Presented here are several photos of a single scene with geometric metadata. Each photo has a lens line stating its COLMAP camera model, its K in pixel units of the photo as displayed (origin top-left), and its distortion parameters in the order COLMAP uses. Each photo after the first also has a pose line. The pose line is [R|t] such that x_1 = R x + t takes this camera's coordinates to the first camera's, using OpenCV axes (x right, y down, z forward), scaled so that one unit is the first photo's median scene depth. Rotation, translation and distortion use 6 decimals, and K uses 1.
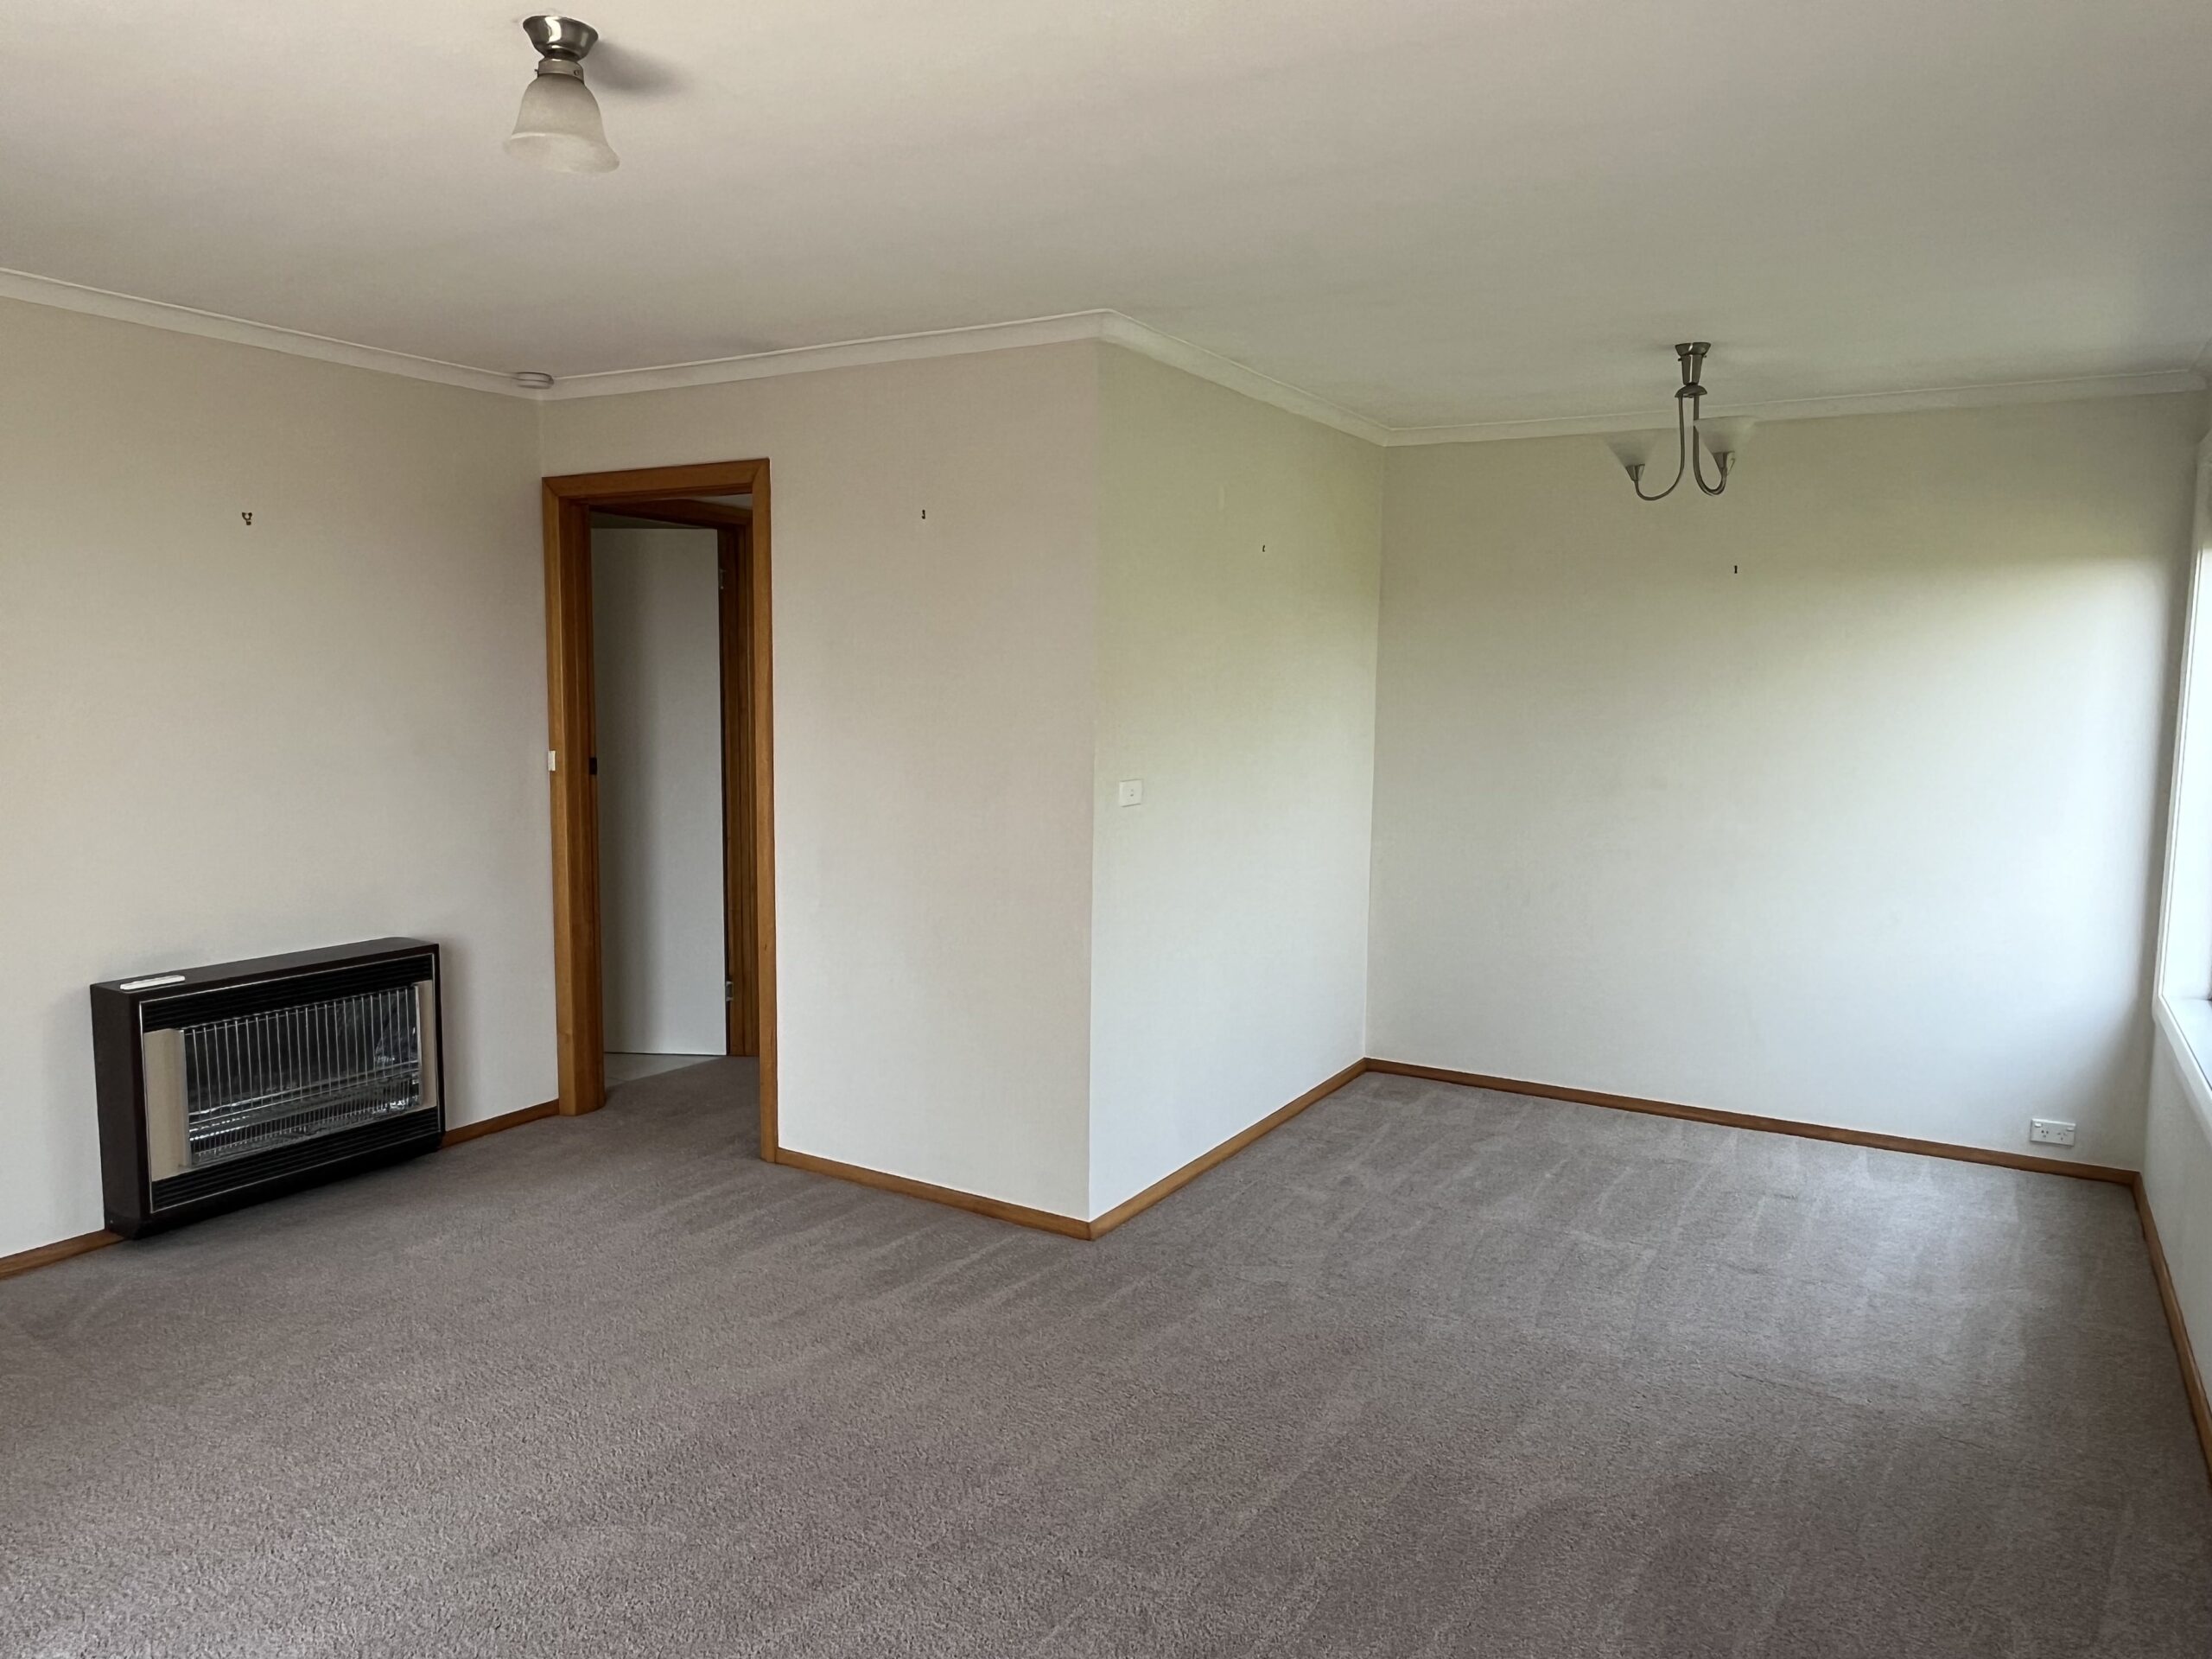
lens RADIAL K [[1494.5, 0, 1106.0], [0, 1494.5, 829.5], [0, 0, 1]] dist [0.003232, 0.000954]
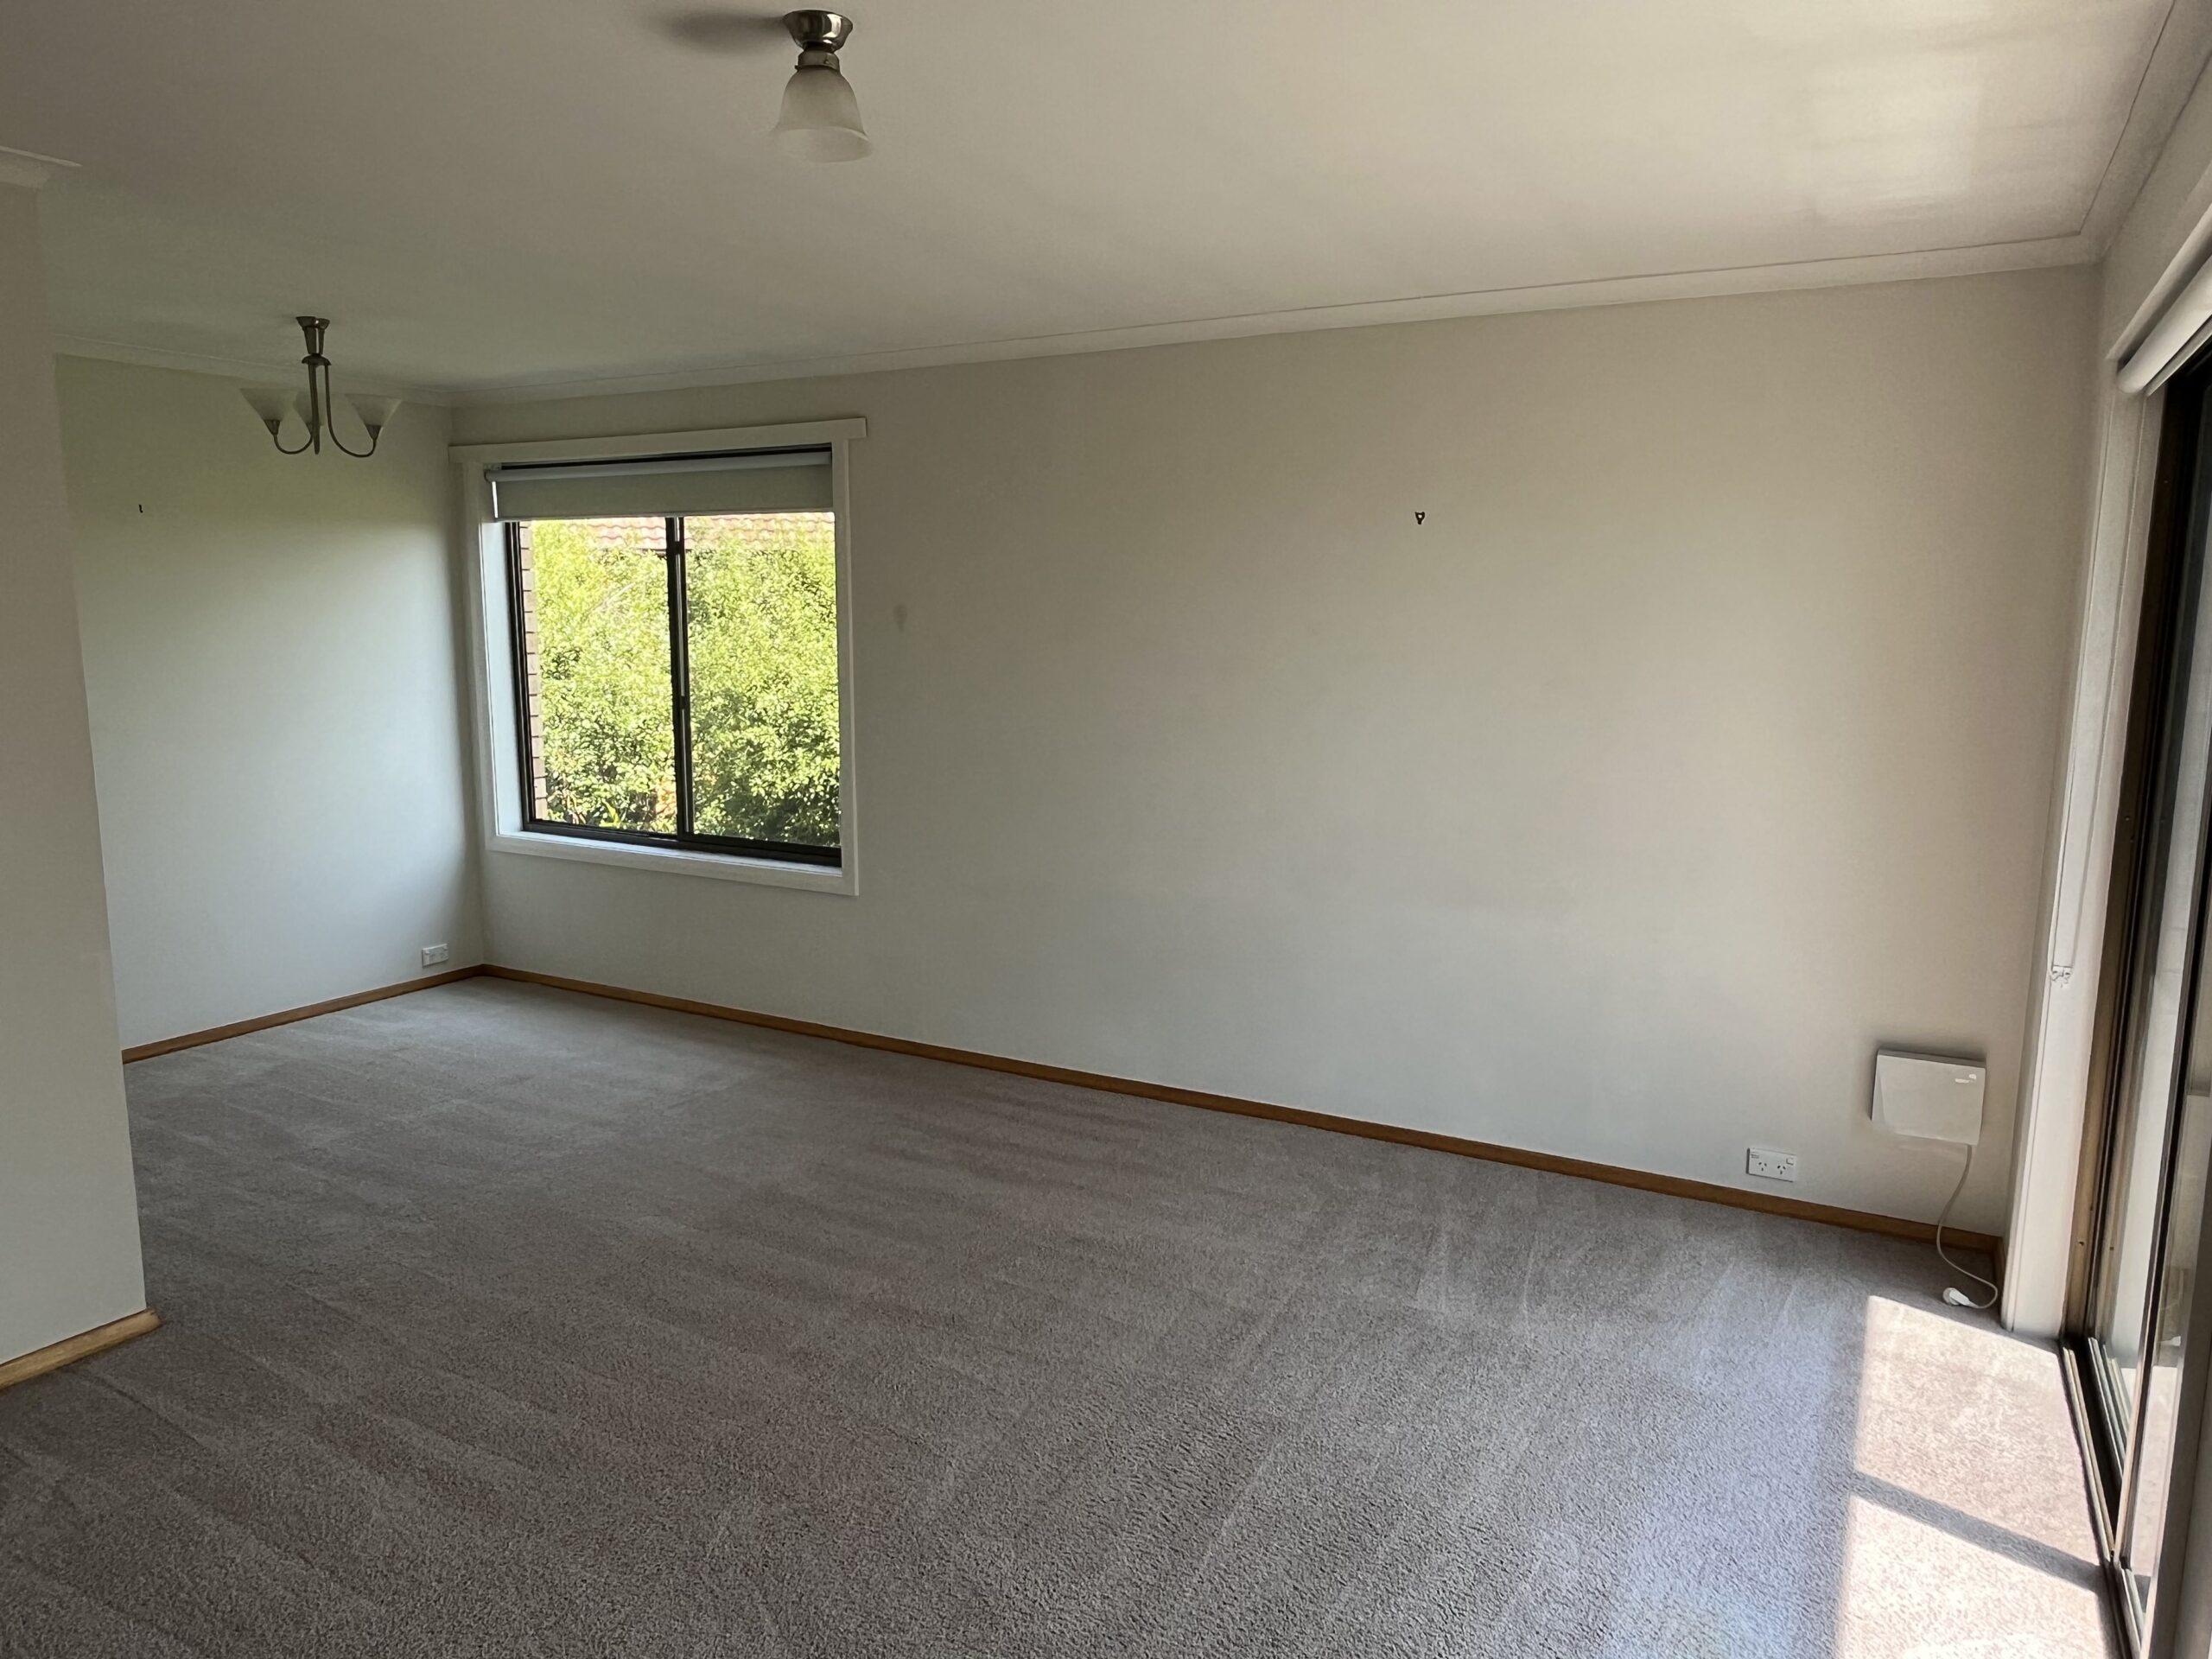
lens RADIAL K [[1494.5, 0, 1106.0], [0, 1494.5, 829.5], [0, 0, 1]] dist [0.003232, 0.000954]
pose [[-0.044353, -0.152836, 0.987256, -0.768689], [0.096977, 0.982903, 0.156519, -0.065529], [-0.994298, 0.102683, -0.028773, 0.470237]]
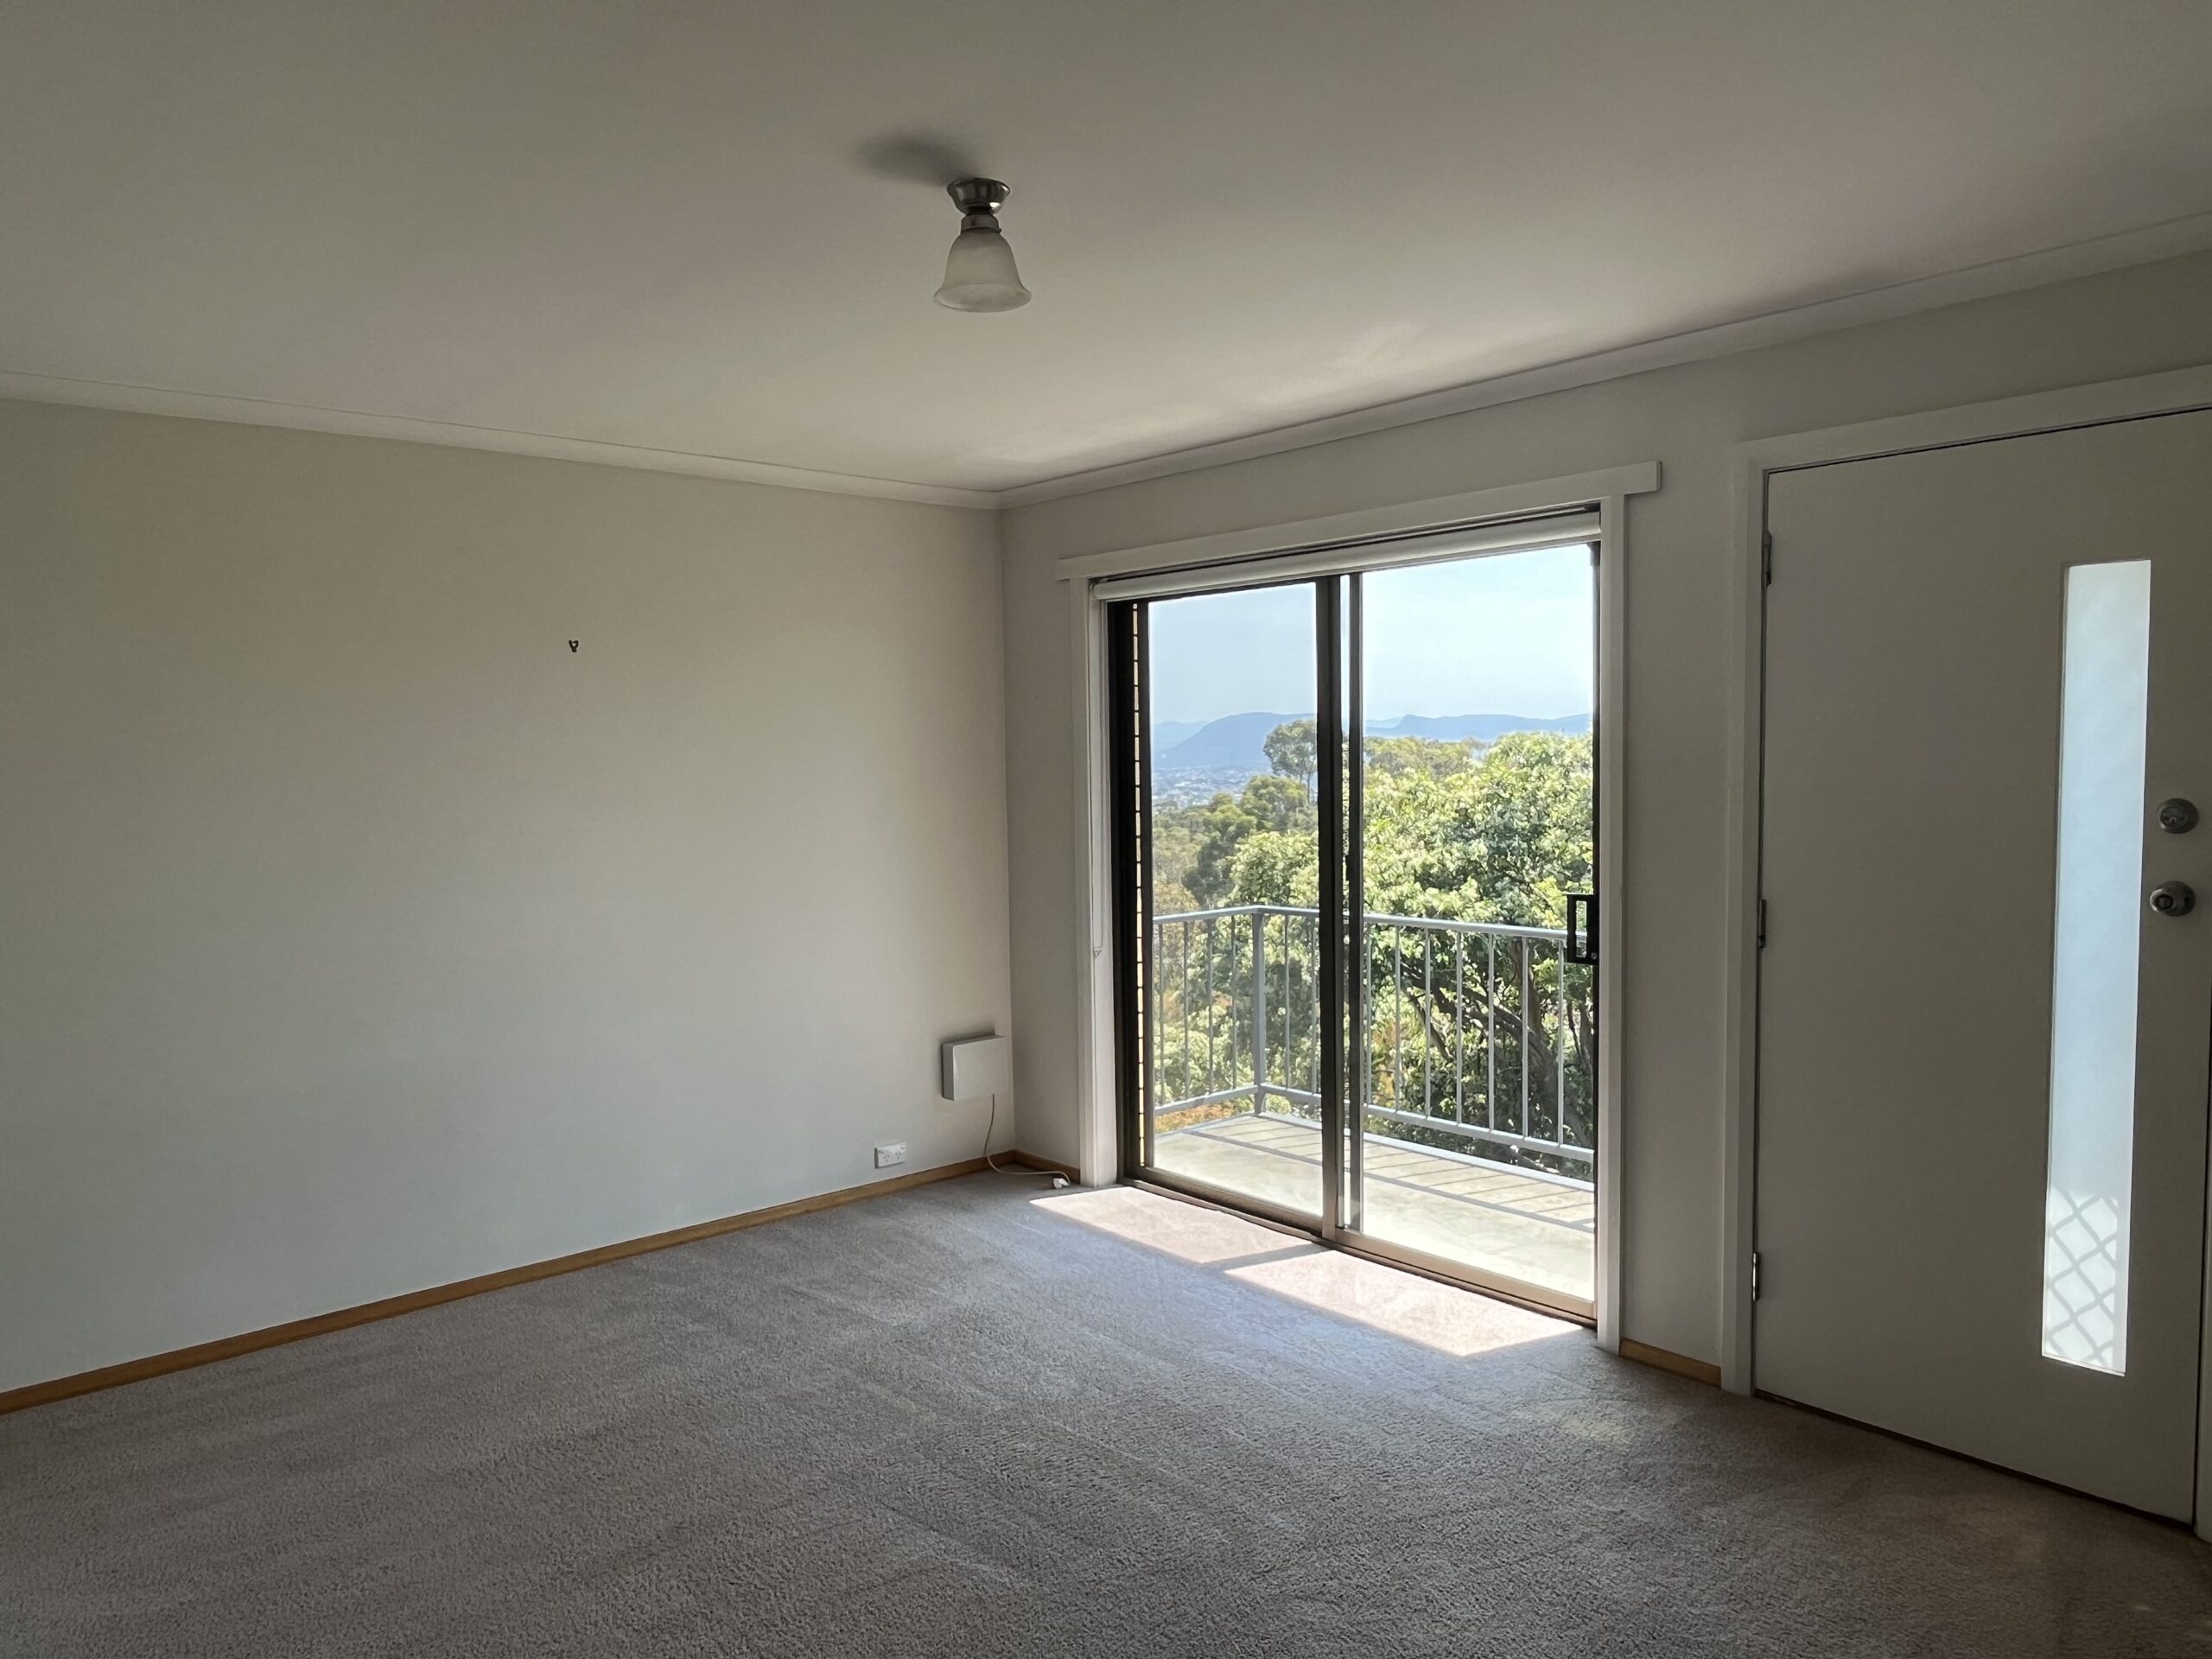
lens RADIAL K [[1520.5, 0, 1106.0], [0, 1520.5, 829.5], [0, 0, 1]] dist [0.000566, 0.000523]
pose [[-0.958550, -0.011679, 0.284686, -0.405079], [0.035781, 0.986316, 0.160938, -0.125666], [-0.282670, 0.164453, -0.945015, 1.132798]]
